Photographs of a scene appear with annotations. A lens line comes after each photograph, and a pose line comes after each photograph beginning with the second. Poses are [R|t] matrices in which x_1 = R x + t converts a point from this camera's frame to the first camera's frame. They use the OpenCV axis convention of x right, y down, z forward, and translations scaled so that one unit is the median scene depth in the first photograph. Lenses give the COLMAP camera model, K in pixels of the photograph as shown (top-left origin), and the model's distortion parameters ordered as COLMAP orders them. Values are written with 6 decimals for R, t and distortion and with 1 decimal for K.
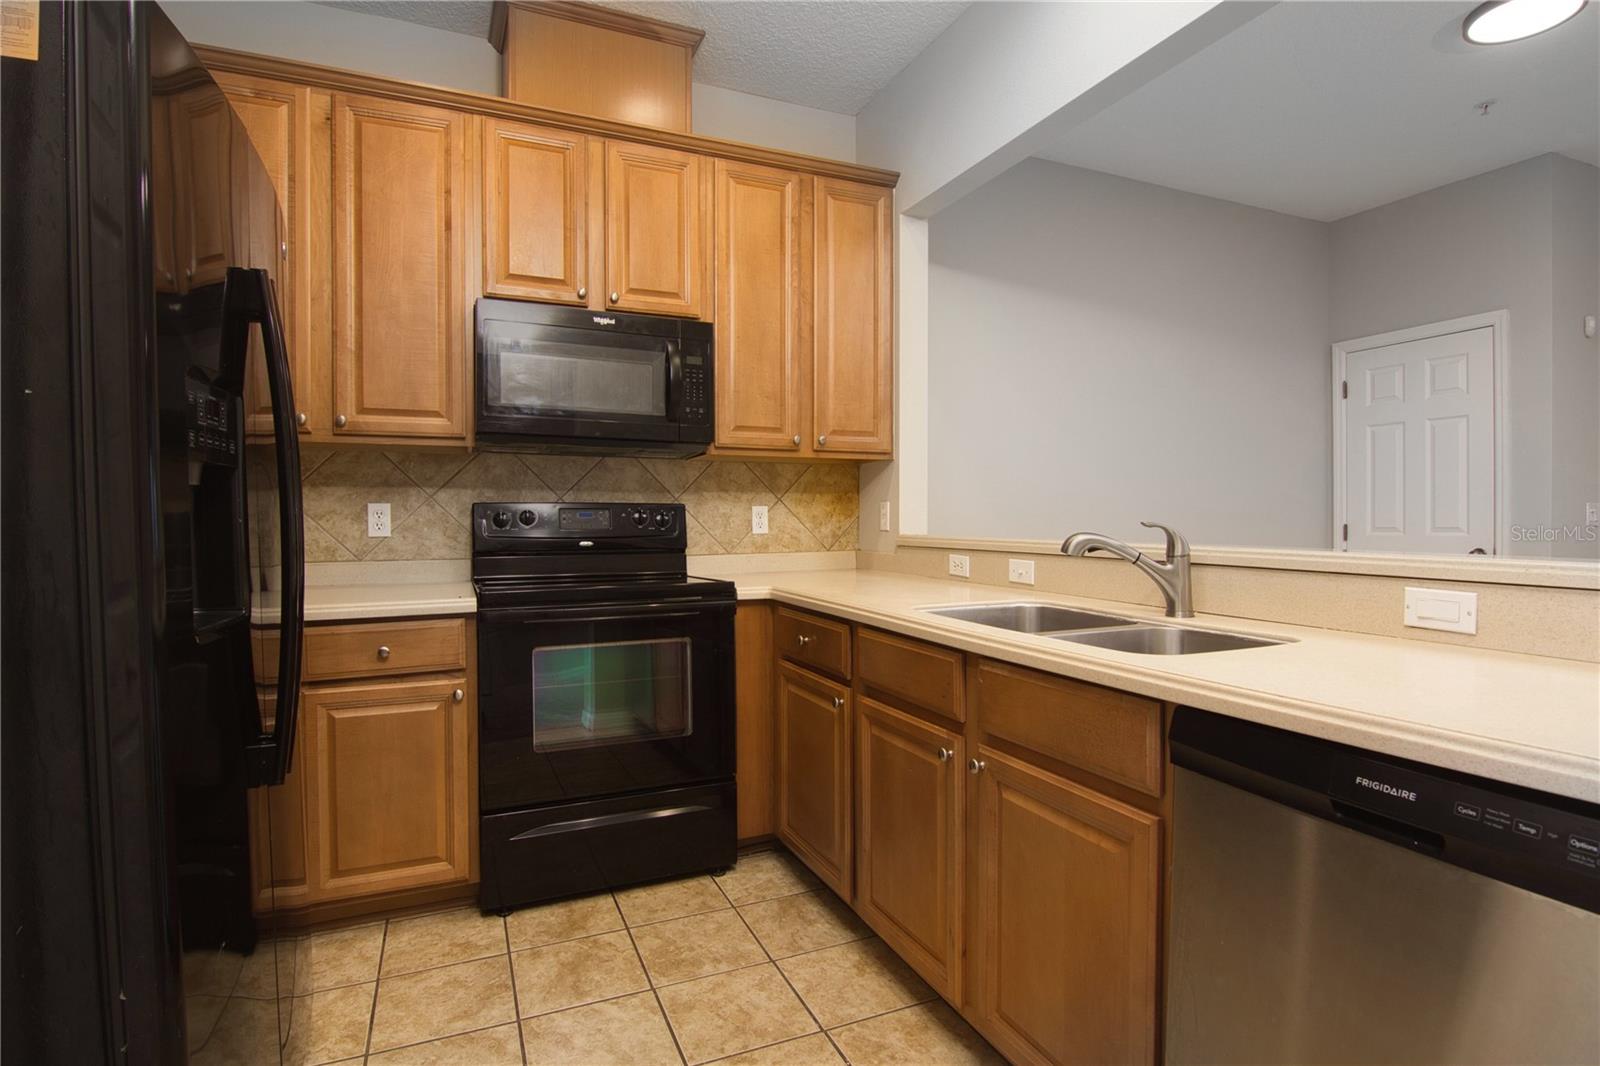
lens RADIAL K [[811.0, 0, 803.3], [0, 811.0, 528.6], [0, 0, 1]] dist [-0.010635, -0.006692]
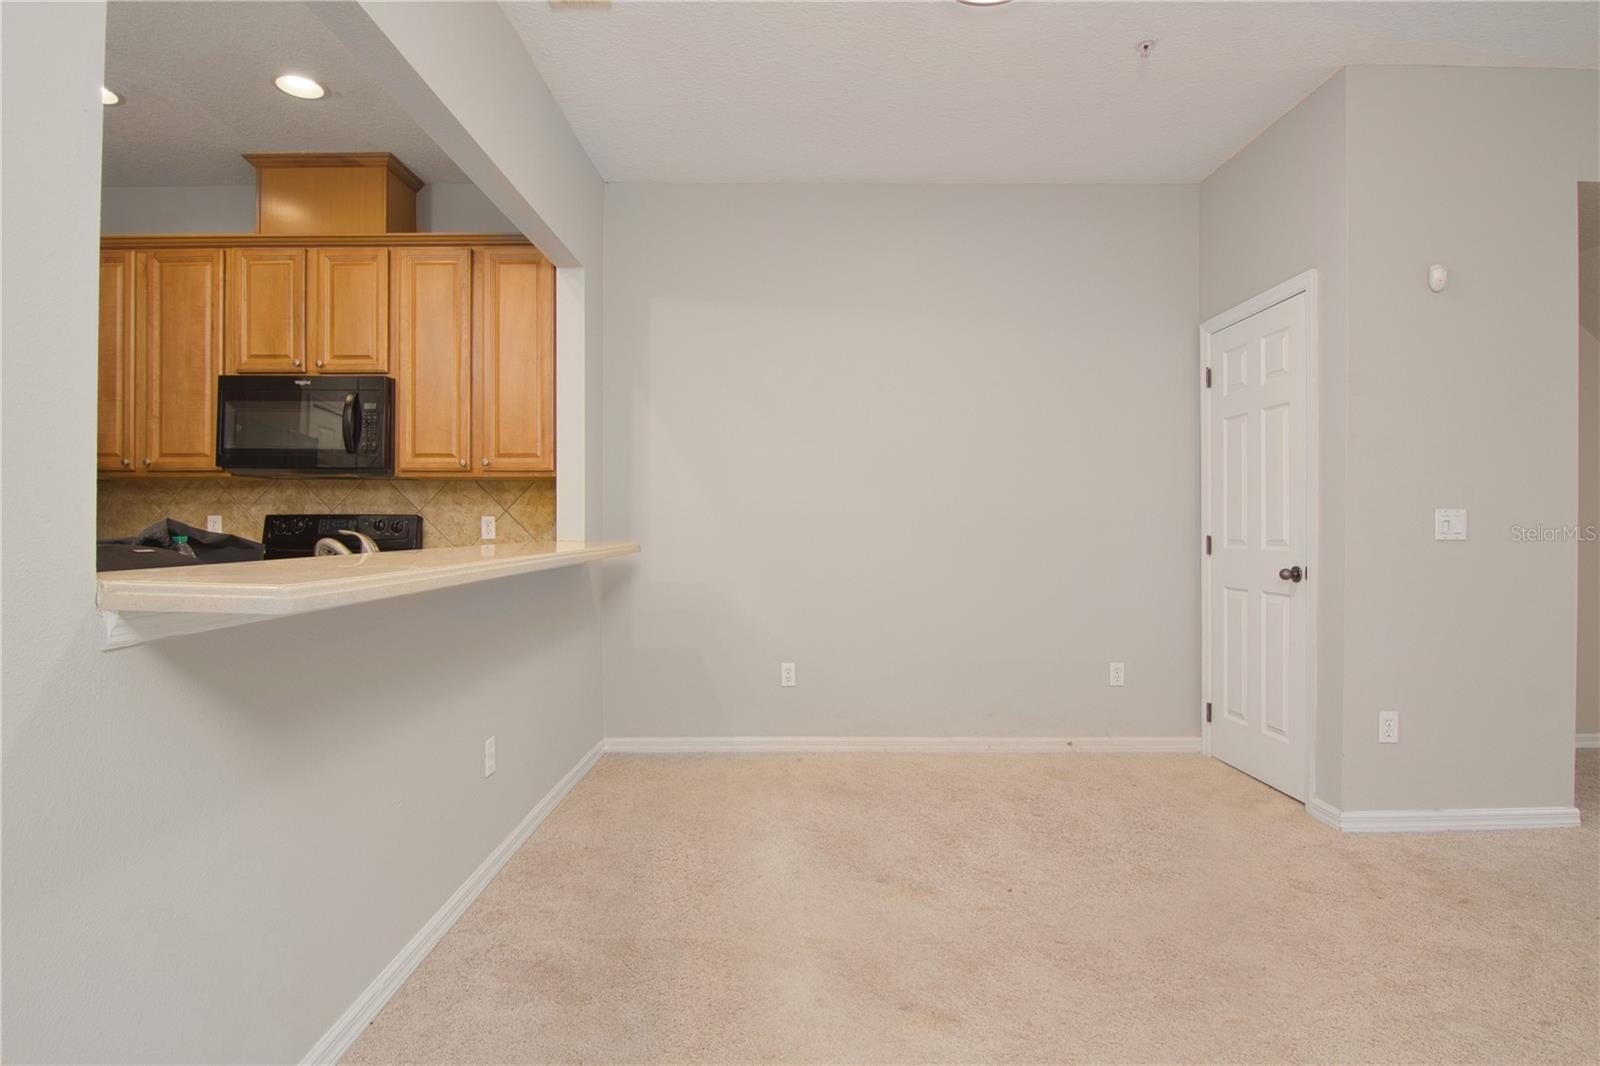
lens RADIAL K [[811.0, 0, 803.3], [0, 811.0, 530.8], [0, 0, 1]] dist [-0.010635, -0.006692]
pose [[0.918239, 0.004386, -0.396001, 0.970454], [-0.007693, 0.999948, -0.006765, -0.001622], [0.395951, 0.009258, 0.918225, 0.071630]]
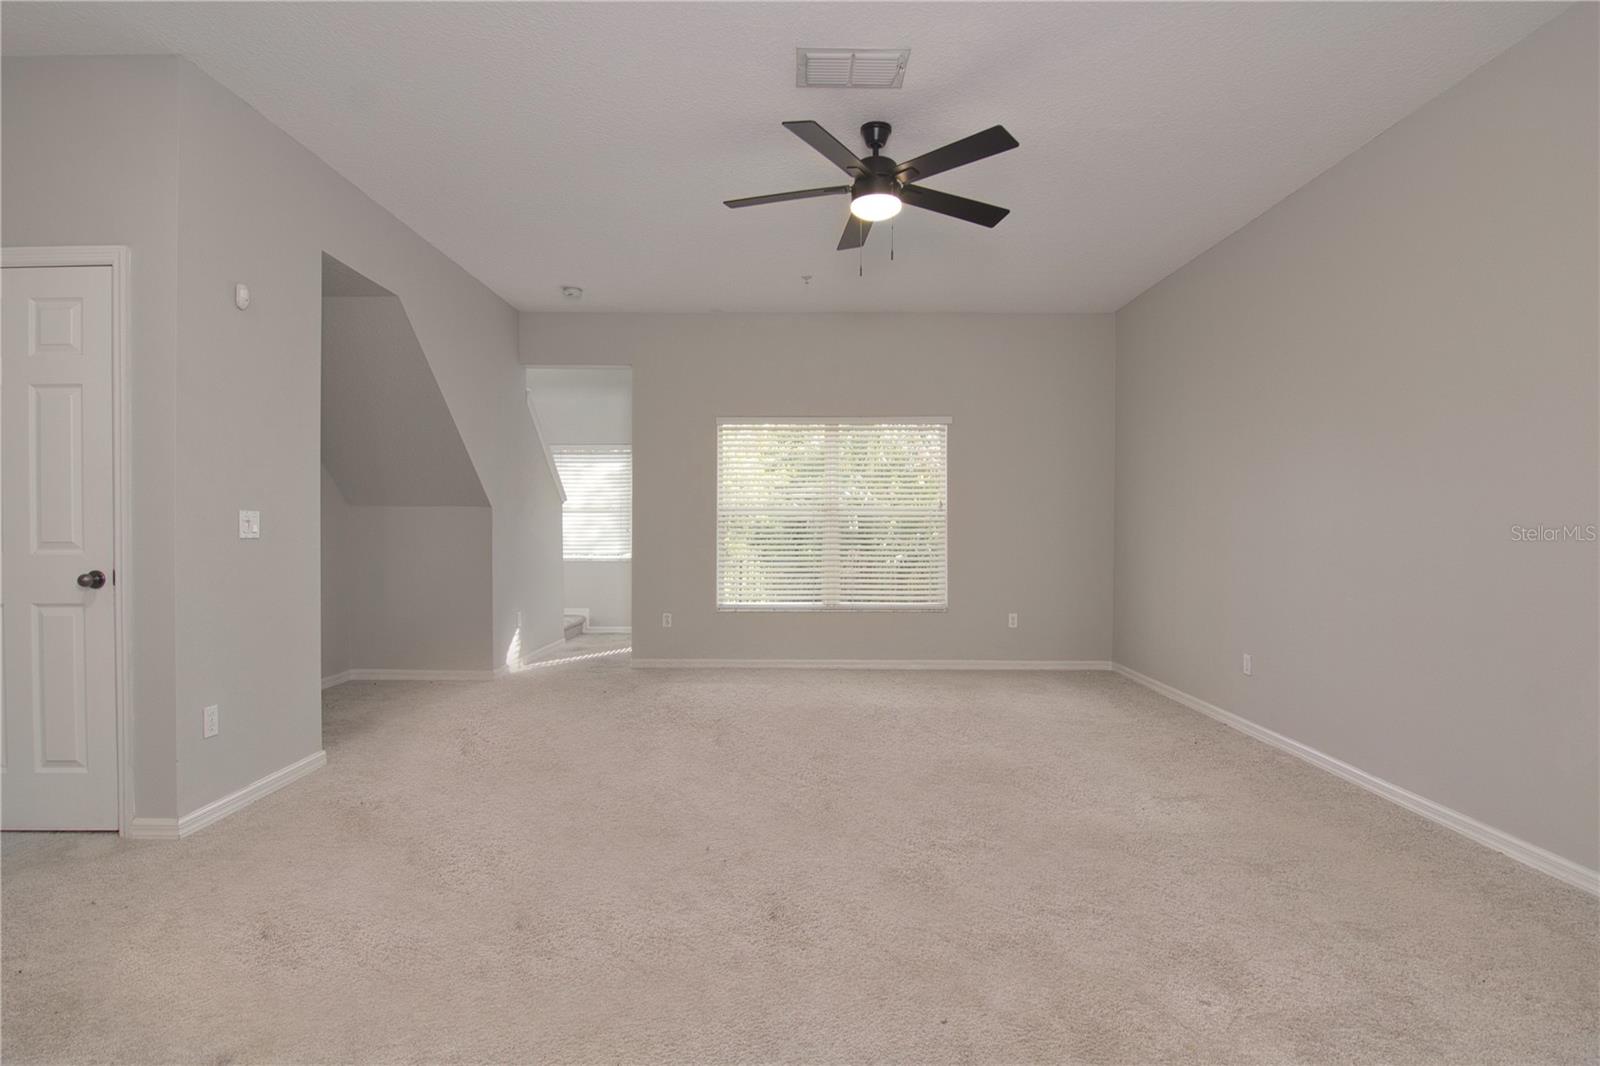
lens RADIAL K [[811.0, 0, 804.3], [0, 811.0, 532.5], [0, 0, 1]] dist [-0.010635, -0.006692]
pose [[0.401147, -0.005991, 0.915994, 0.600005], [0.011883, 0.999929, 0.001336, -0.003448], [-0.915937, 0.010348, 0.401189, 0.173315]]
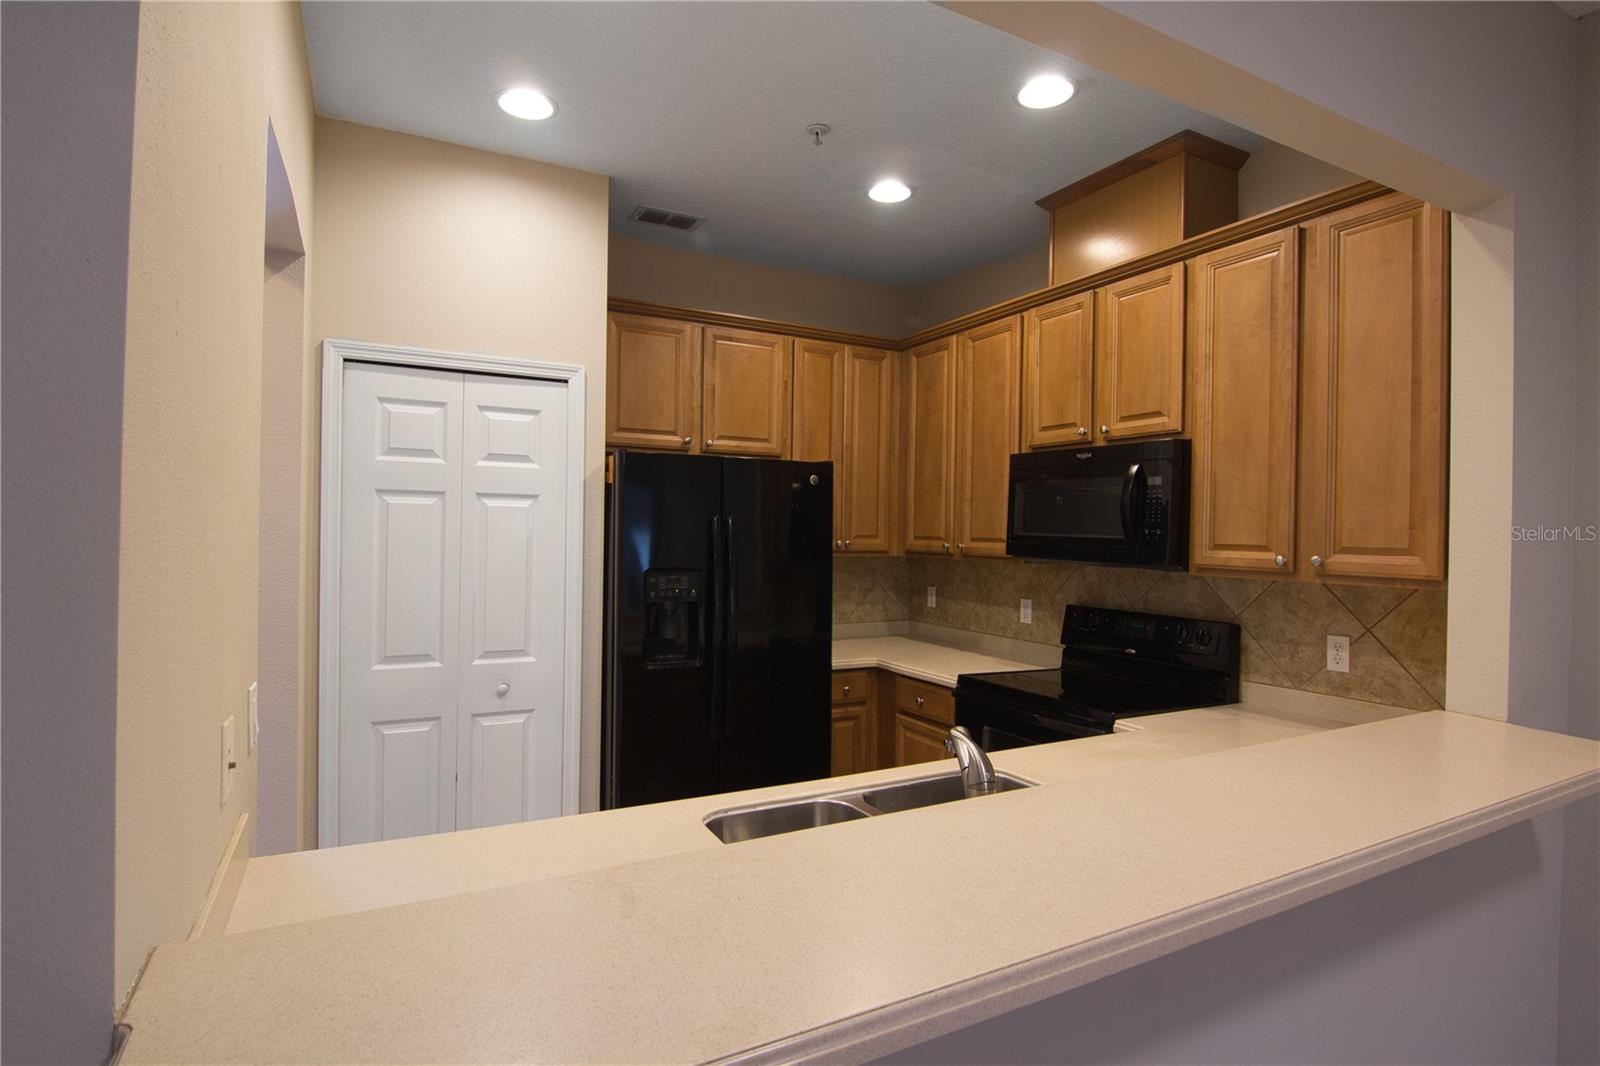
lens RADIAL K [[811.0, 0, 789.8], [0, 811.0, 533.5], [0, 0, 1]] dist [-0.010635, -0.006692]
pose [[0.071877, 0.006816, -0.997390, 0.761511], [-0.029121, 0.999565, 0.004732, -0.127930], [0.996988, 0.028705, 0.072045, 0.462777]]
